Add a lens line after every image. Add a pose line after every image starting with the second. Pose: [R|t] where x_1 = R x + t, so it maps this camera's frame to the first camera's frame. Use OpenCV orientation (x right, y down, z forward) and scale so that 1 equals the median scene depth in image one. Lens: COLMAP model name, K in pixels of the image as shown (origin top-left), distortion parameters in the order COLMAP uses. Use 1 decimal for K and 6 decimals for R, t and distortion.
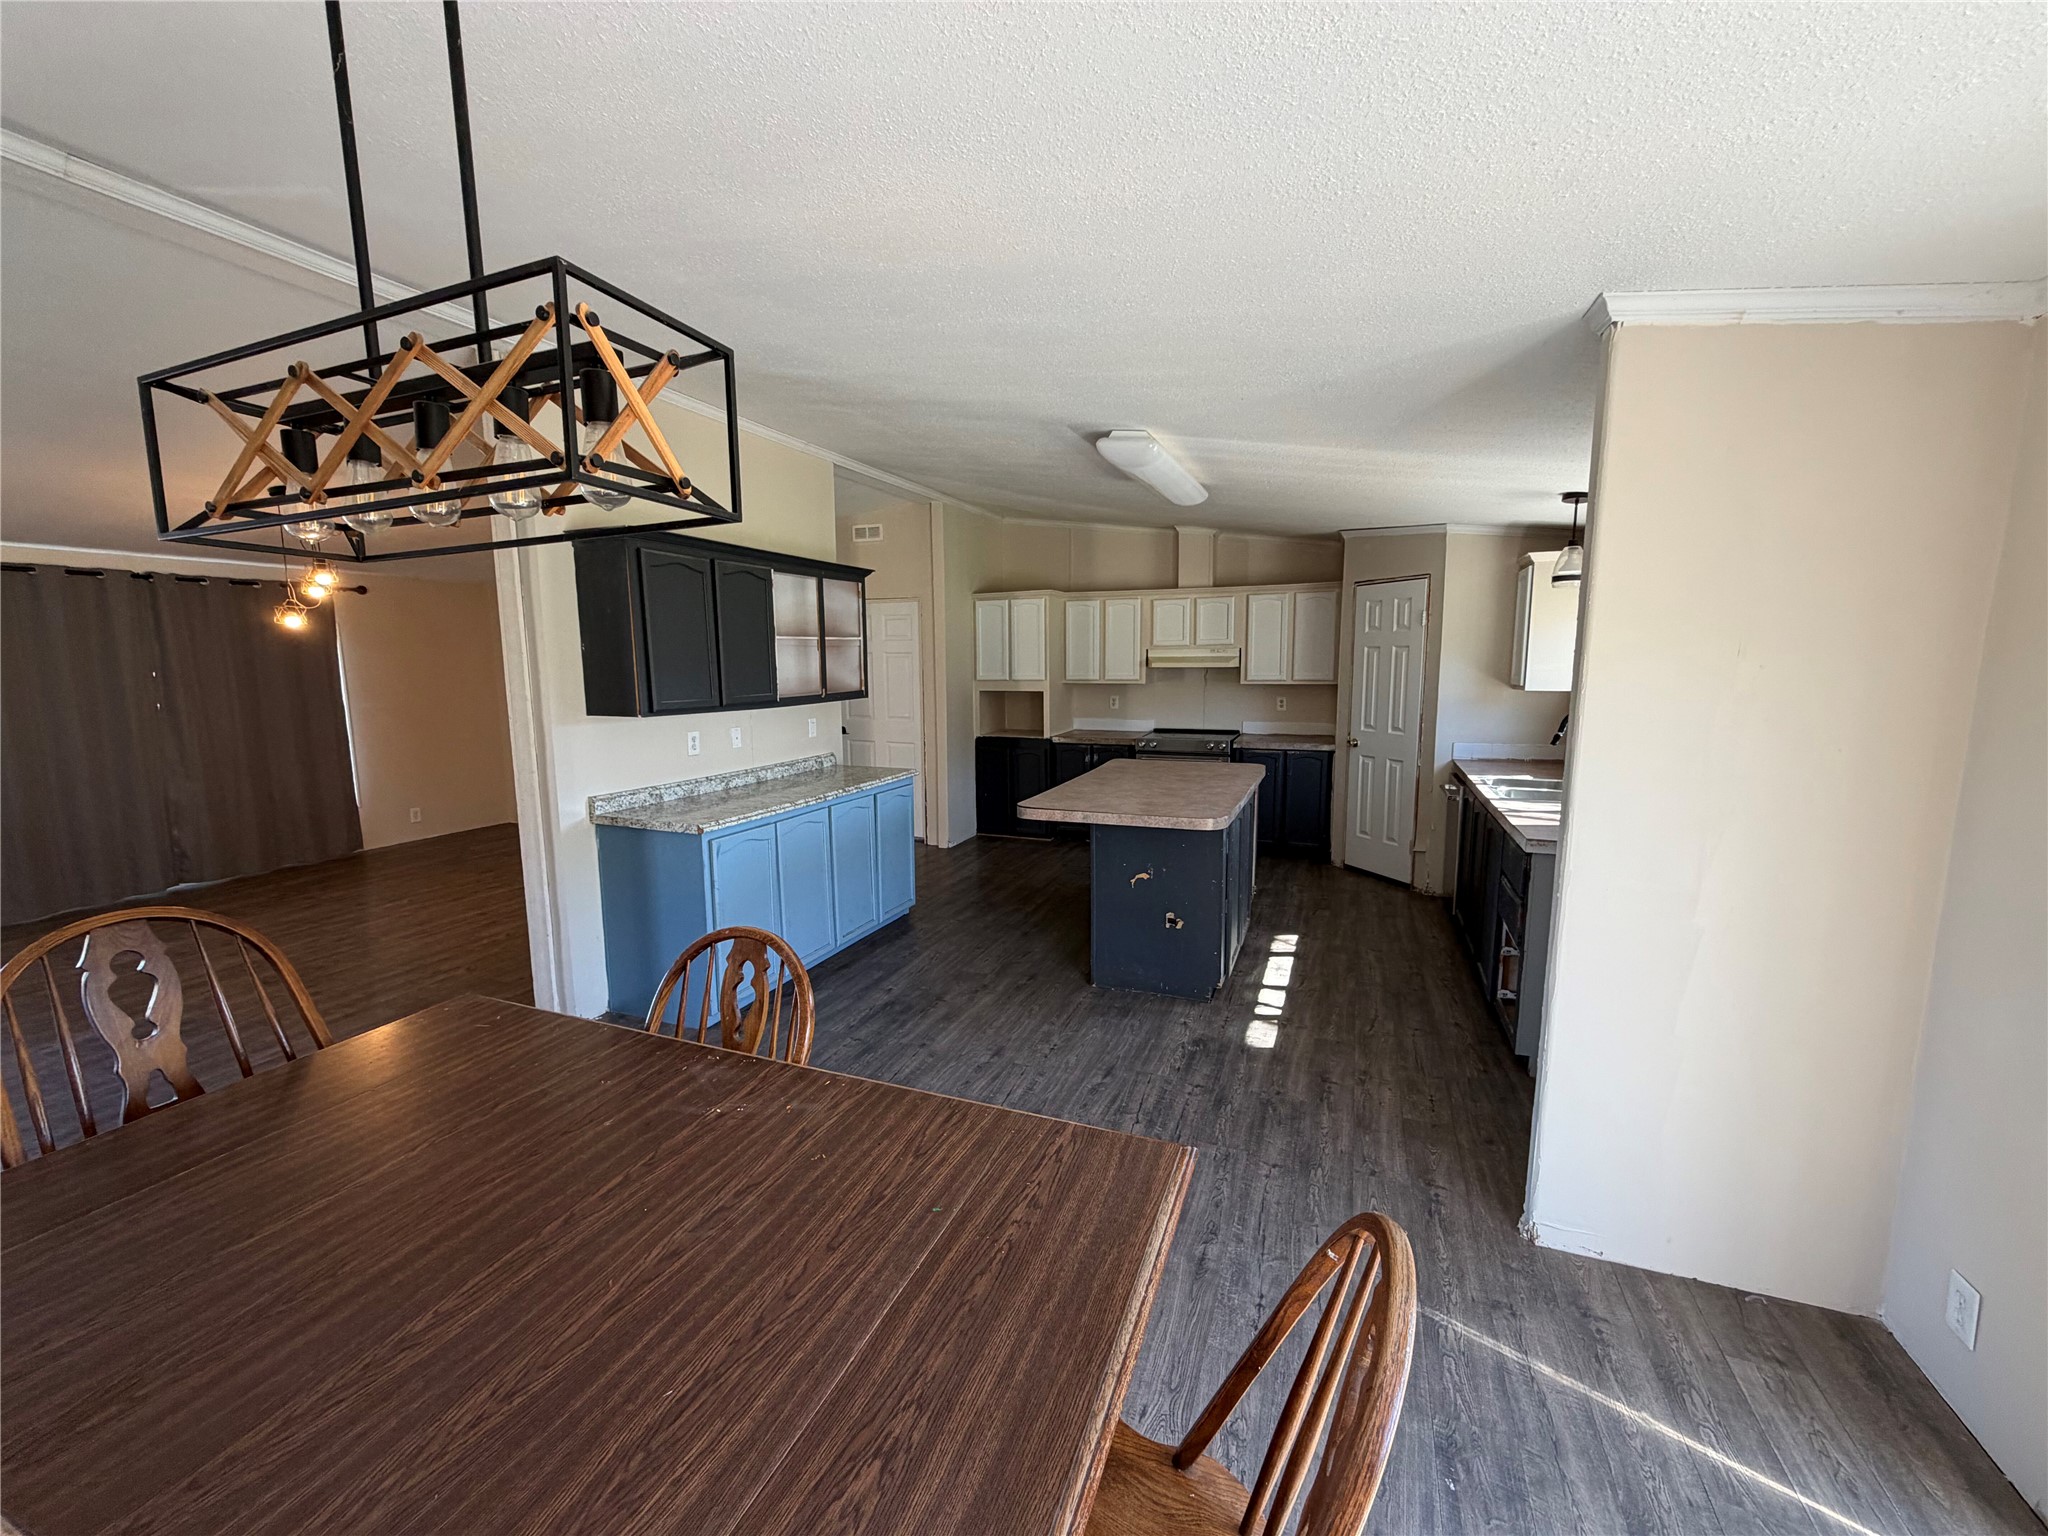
lens RADIAL K [[818.0, 0, 1018.6], [0, 818.0, 772.5], [0, 0, 1]] dist [-0.001445, 0.000520]
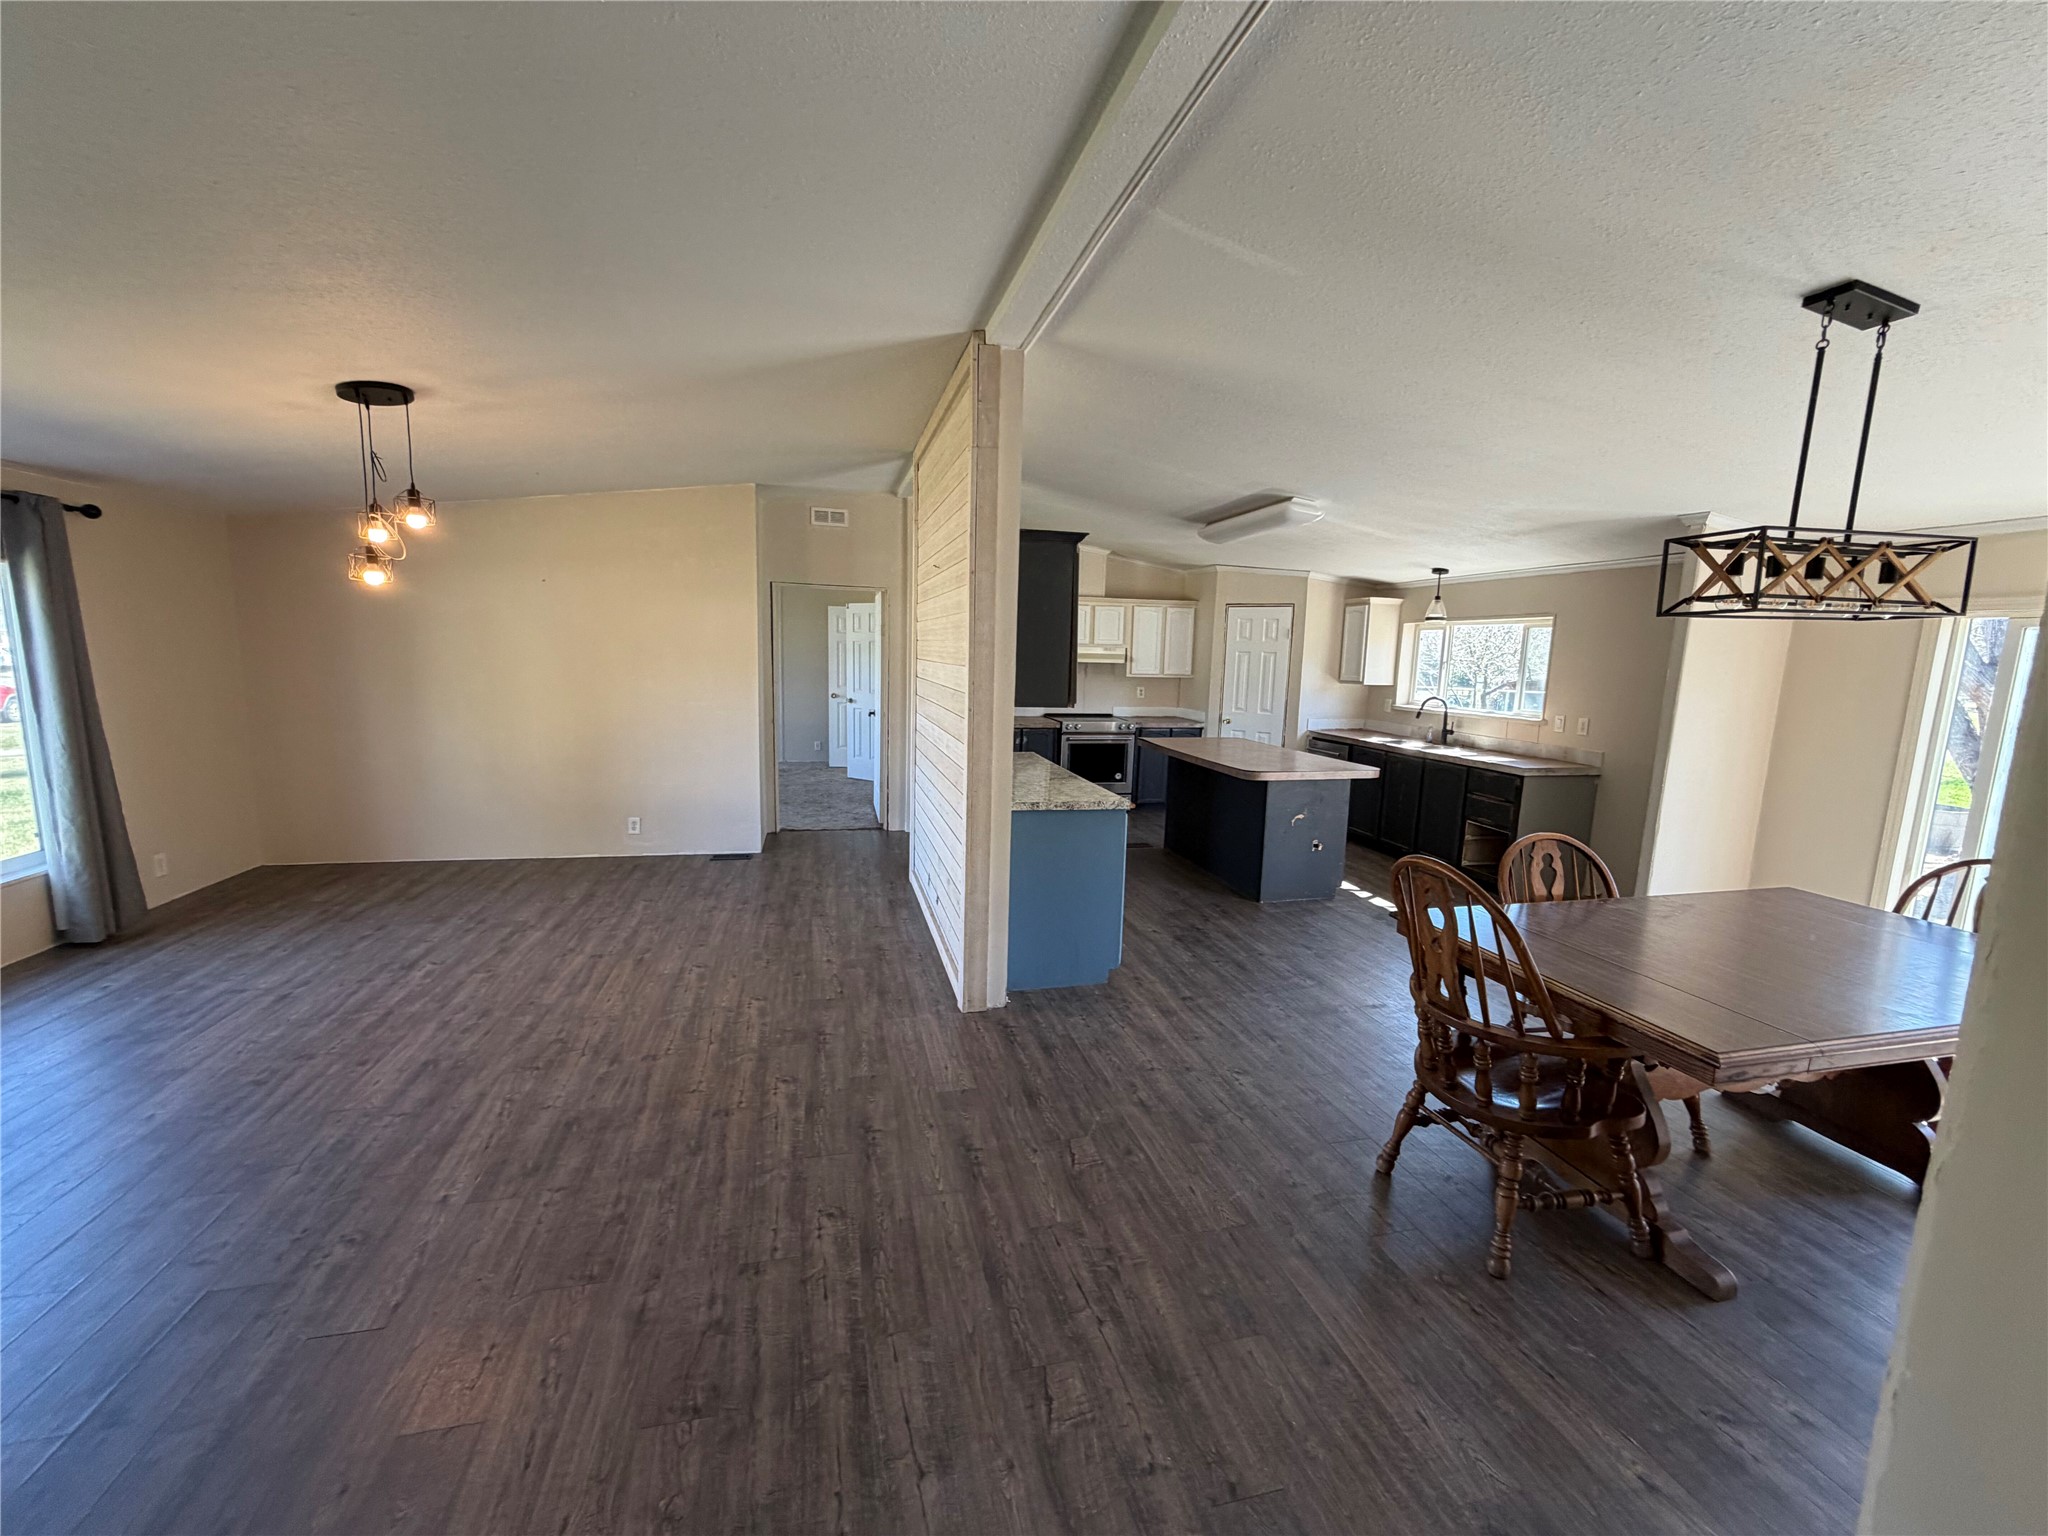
lens RADIAL K [[818.0, 0, 1018.6], [0, 818.0, 772.5], [0, 0, 1]] dist [-0.001445, 0.000520]
pose [[0.809205, -0.059088, 0.584547, -0.834957], [0.047943, 0.998253, 0.034538, -0.016960], [-0.585567, 0.000077, 0.810624, 0.109562]]
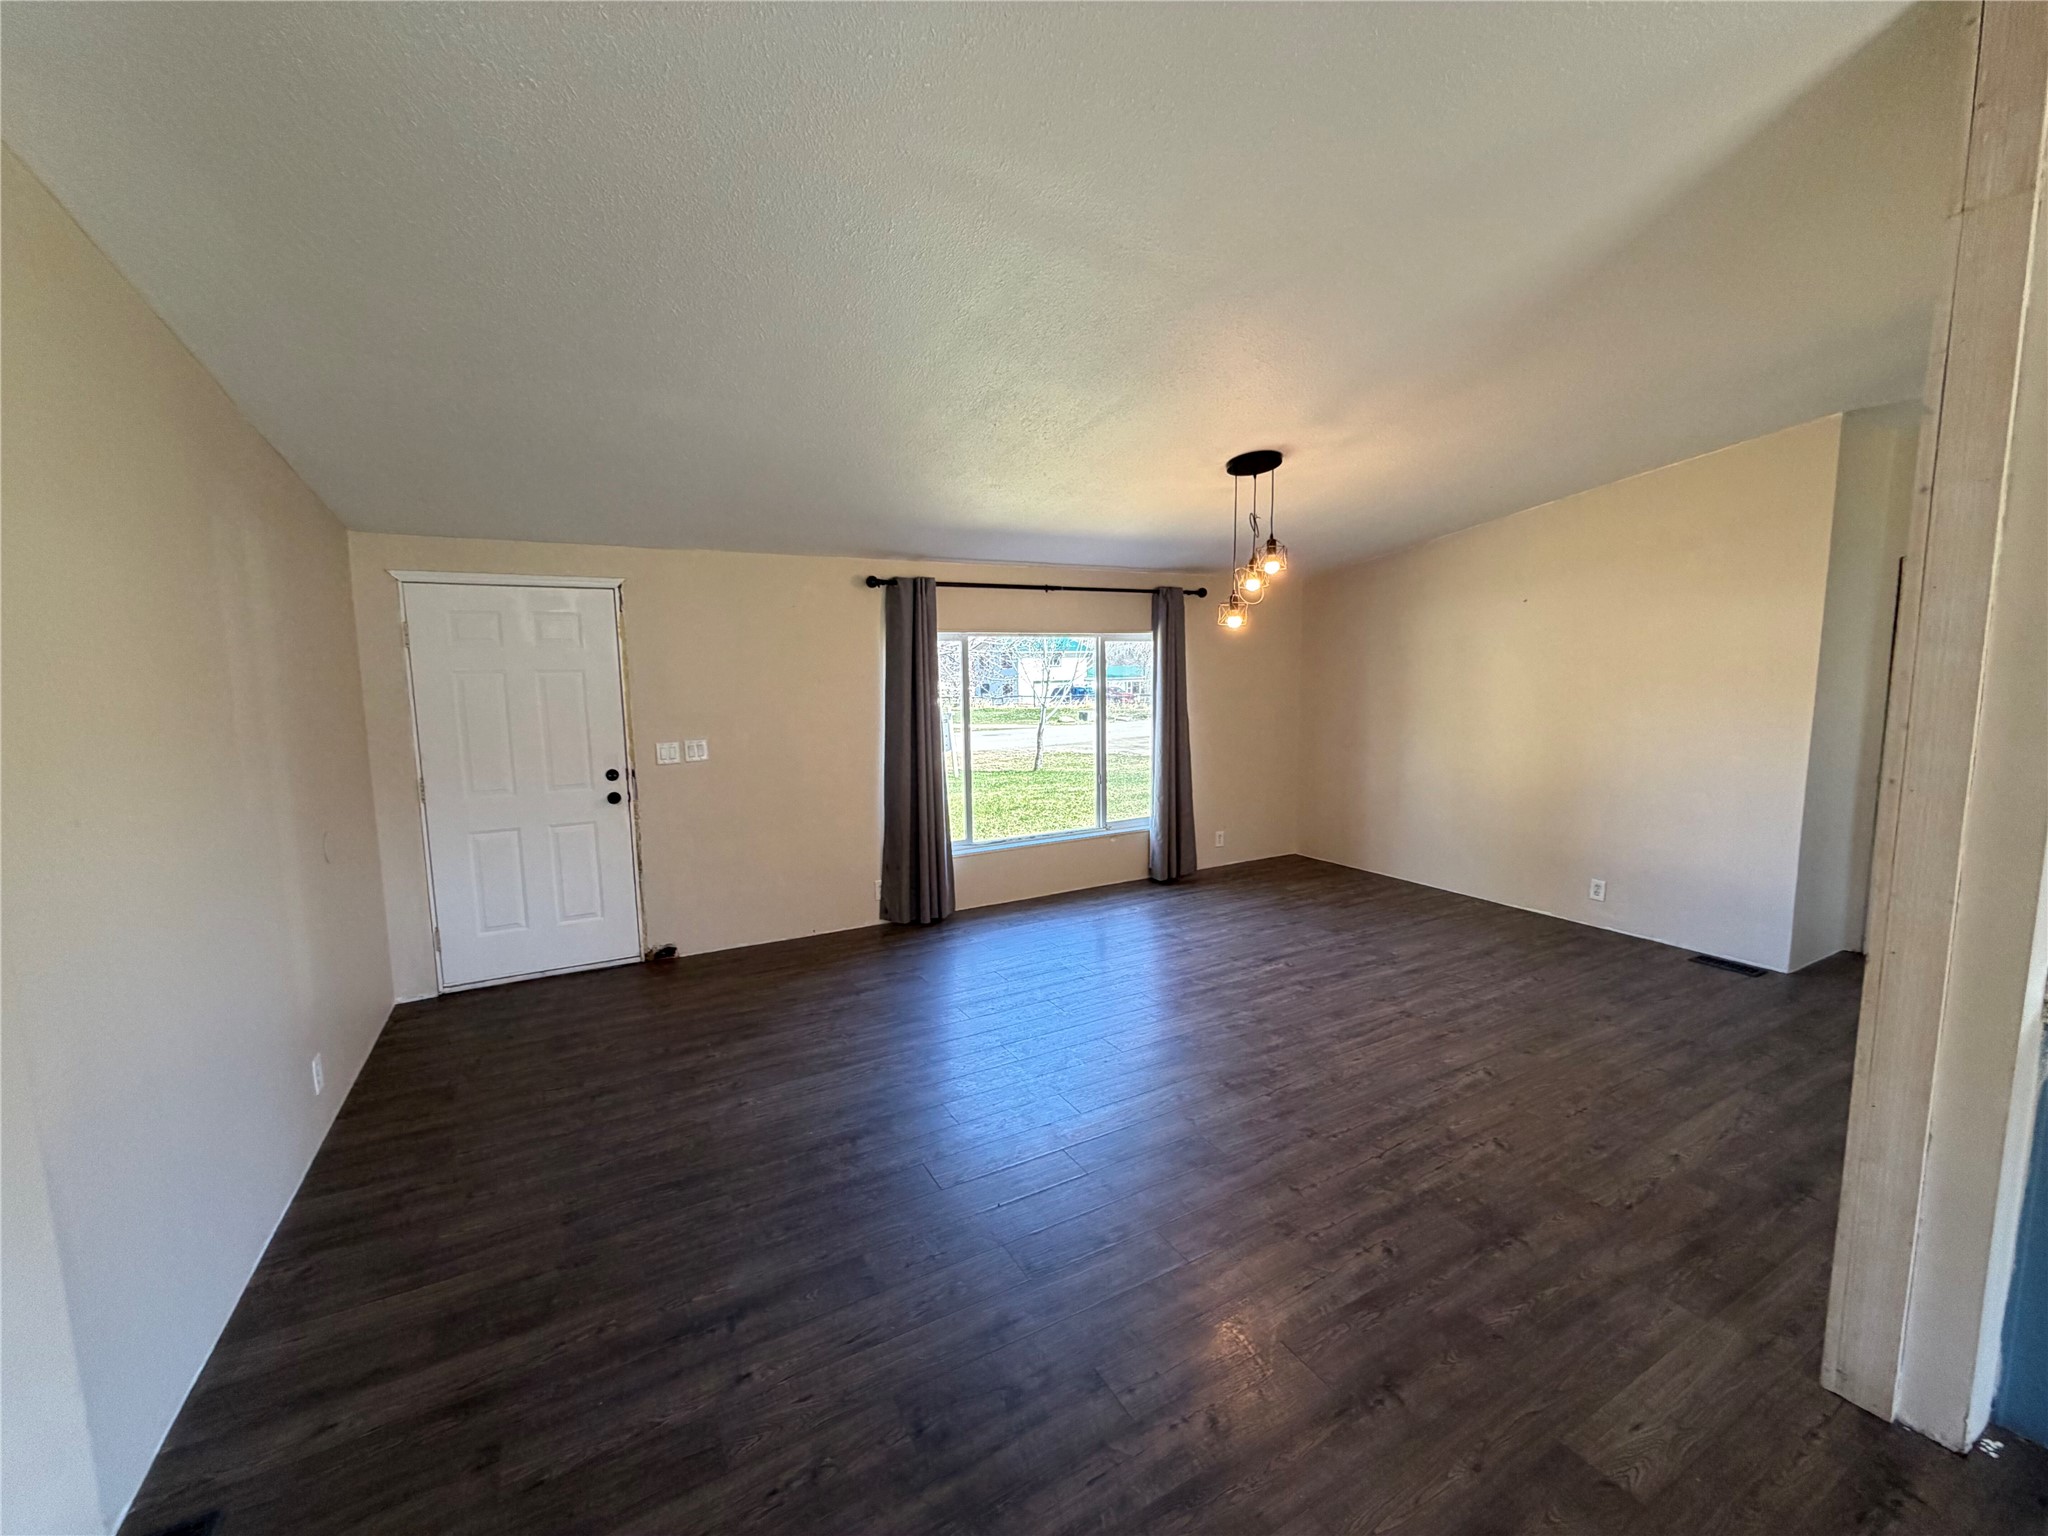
lens RADIAL K [[818.0, 0, 1018.6], [0, 818.0, 772.5], [0, 0, 1]] dist [-0.001445, 0.000520]
pose [[0.777585, 0.067644, -0.625129, -0.516727], [-0.072199, 0.997226, 0.018101, -0.032665], [0.624619, 0.031059, 0.780311, 0.219539]]
